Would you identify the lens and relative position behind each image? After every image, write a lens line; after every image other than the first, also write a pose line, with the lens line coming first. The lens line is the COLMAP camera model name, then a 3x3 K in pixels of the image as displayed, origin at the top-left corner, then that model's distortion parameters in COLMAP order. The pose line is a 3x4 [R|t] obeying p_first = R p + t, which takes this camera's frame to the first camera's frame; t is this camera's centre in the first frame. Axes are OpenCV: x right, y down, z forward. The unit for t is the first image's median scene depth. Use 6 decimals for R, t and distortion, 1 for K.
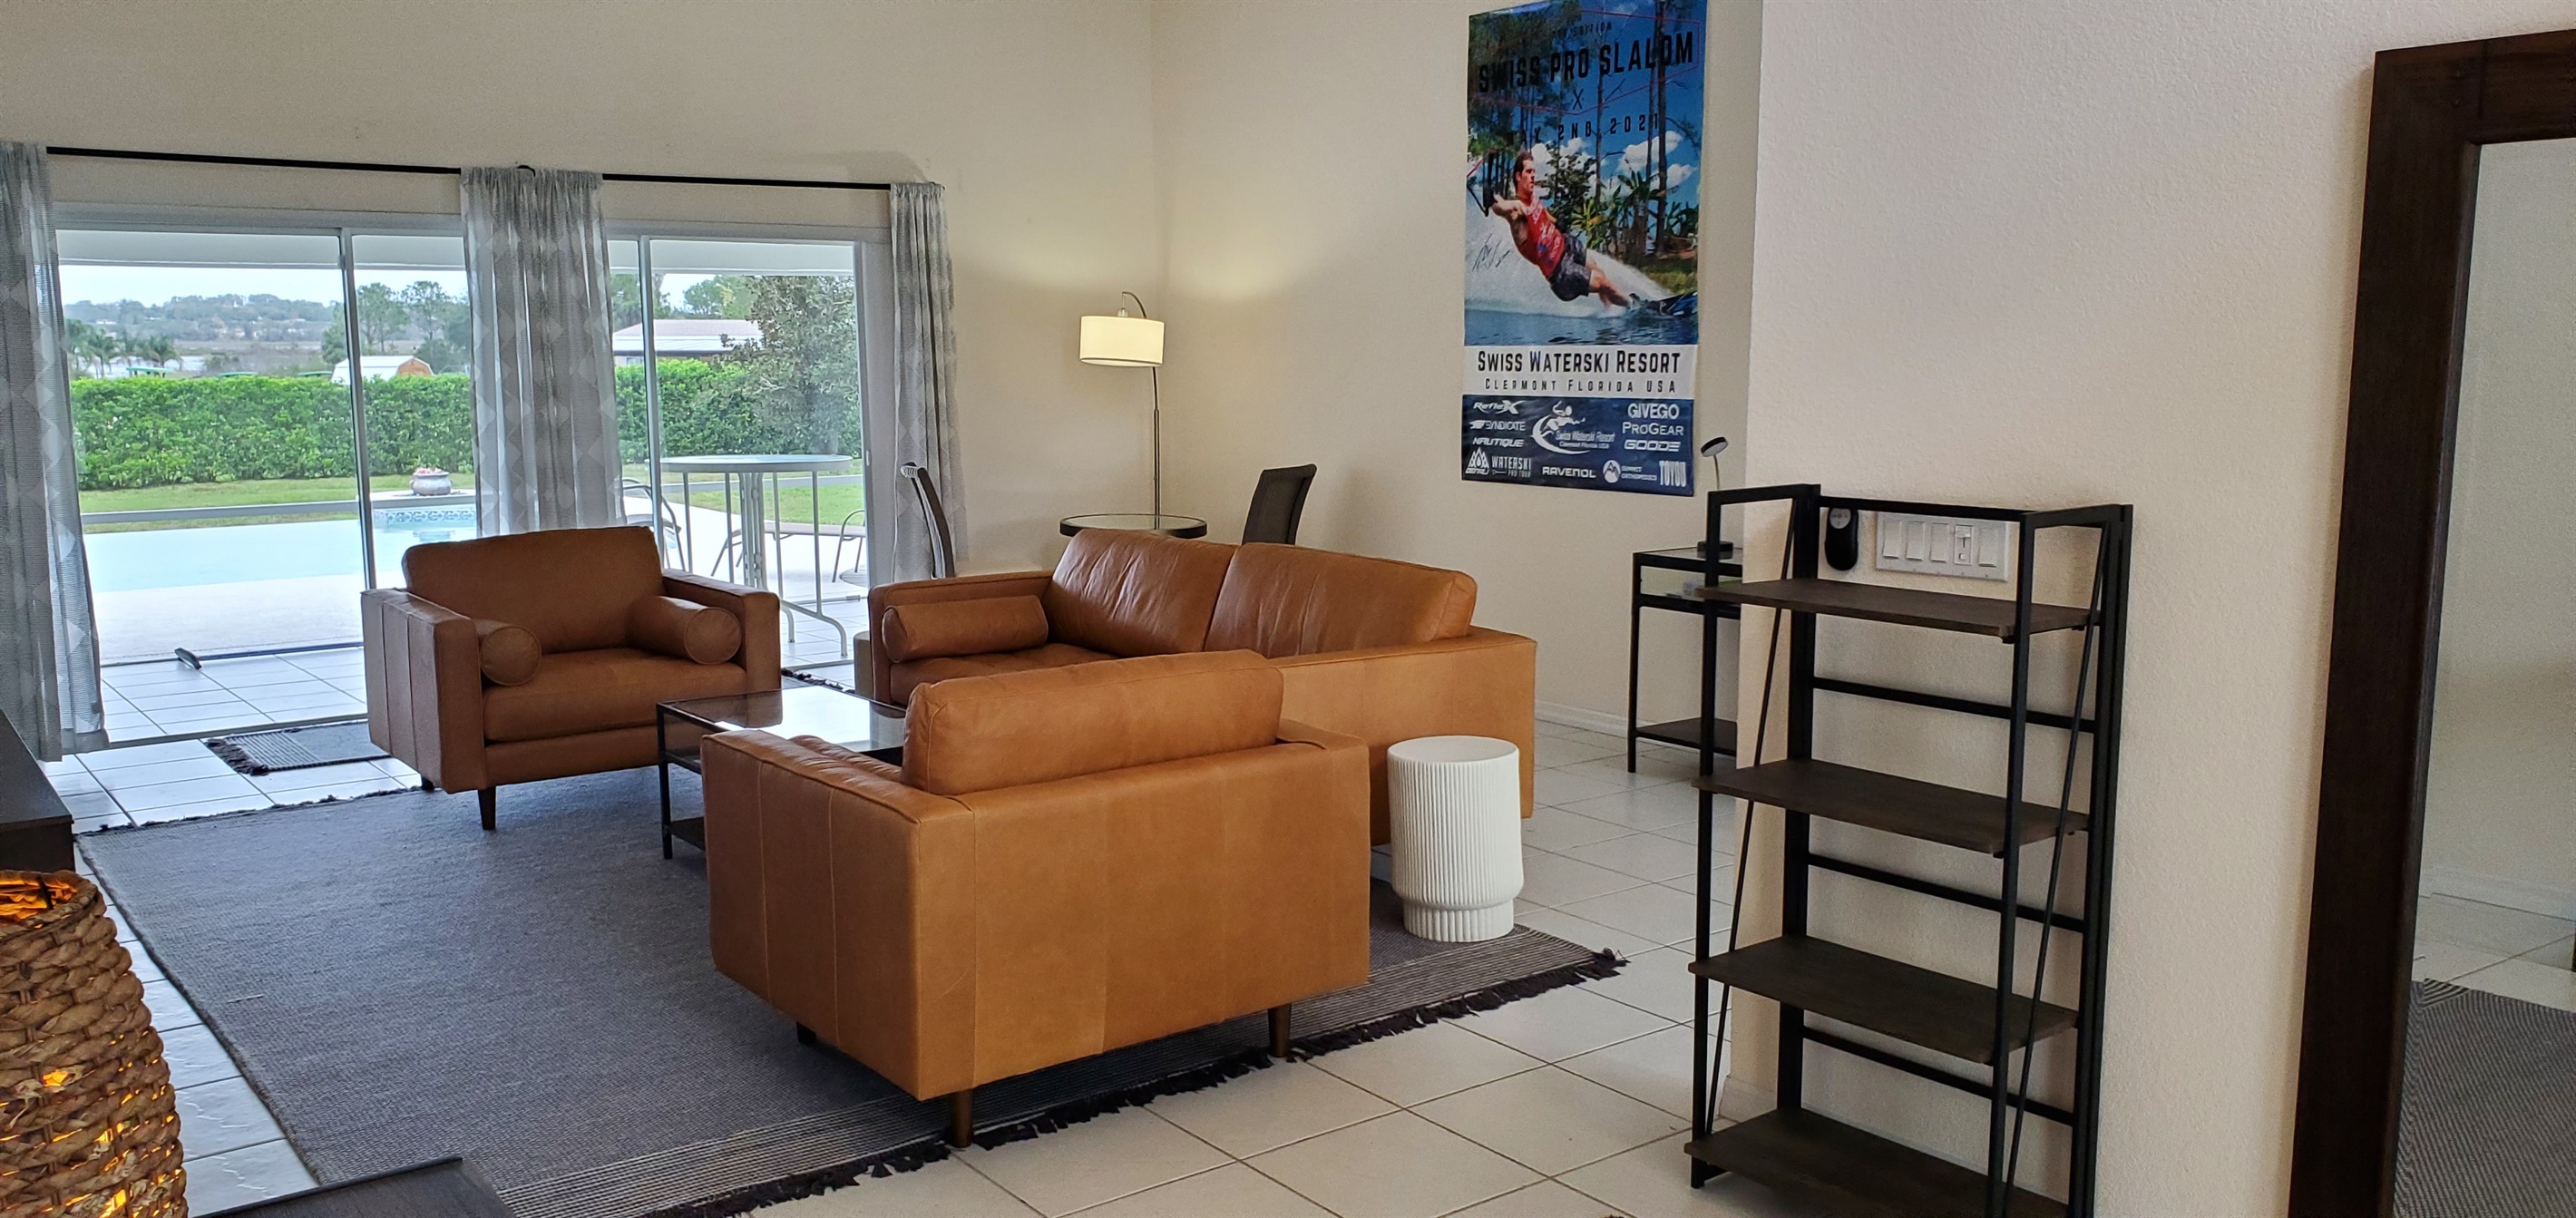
lens RADIAL K [[1990.1, 0, 1288.0], [0, 1990.1, 609.0], [0, 0, 1]] dist [-0.050359, -0.000674]
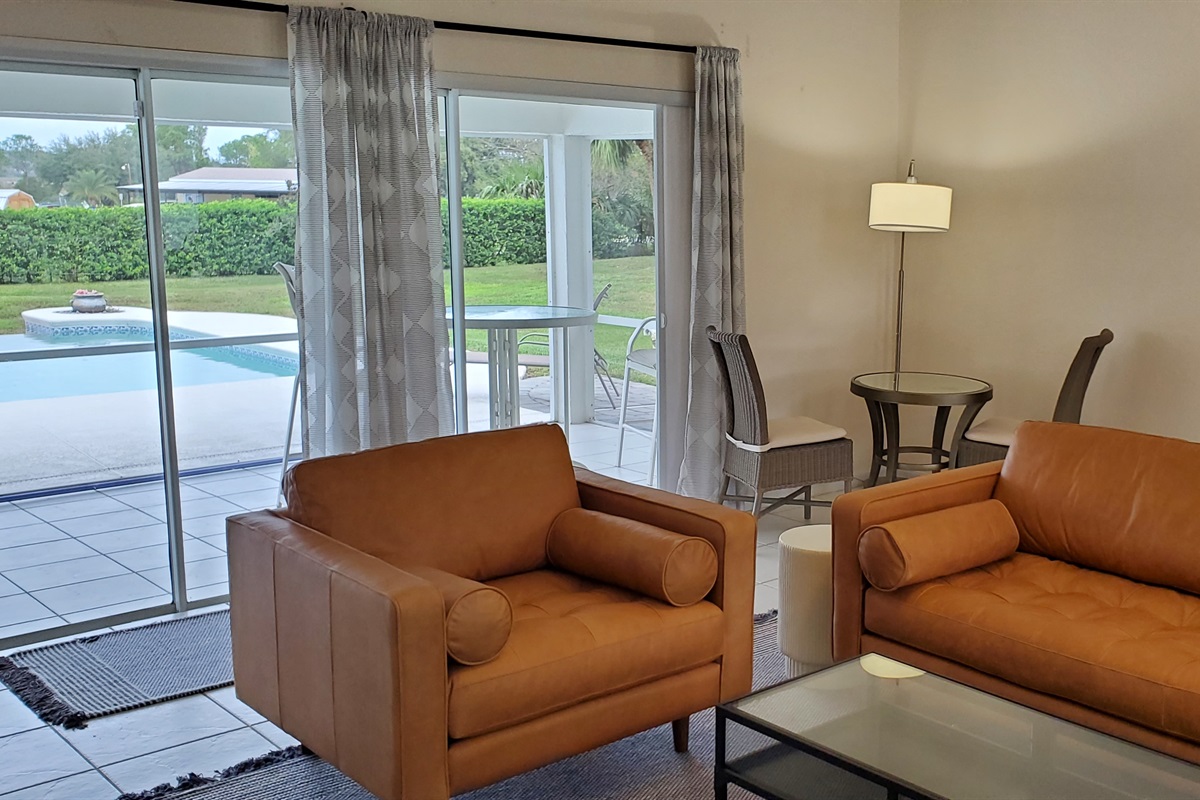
lens RADIAL K [[1129.8, 0, 600.7], [0, 1129.8, 347.2], [0, 0, 1]] dist [0.011567, 0.008825]
pose [[0.994927, 0.000327, 0.100596, -0.305284], [-0.001357, 0.999947, 0.010170, -0.069091], [-0.100587, -0.010255, 0.994875, 0.436781]]
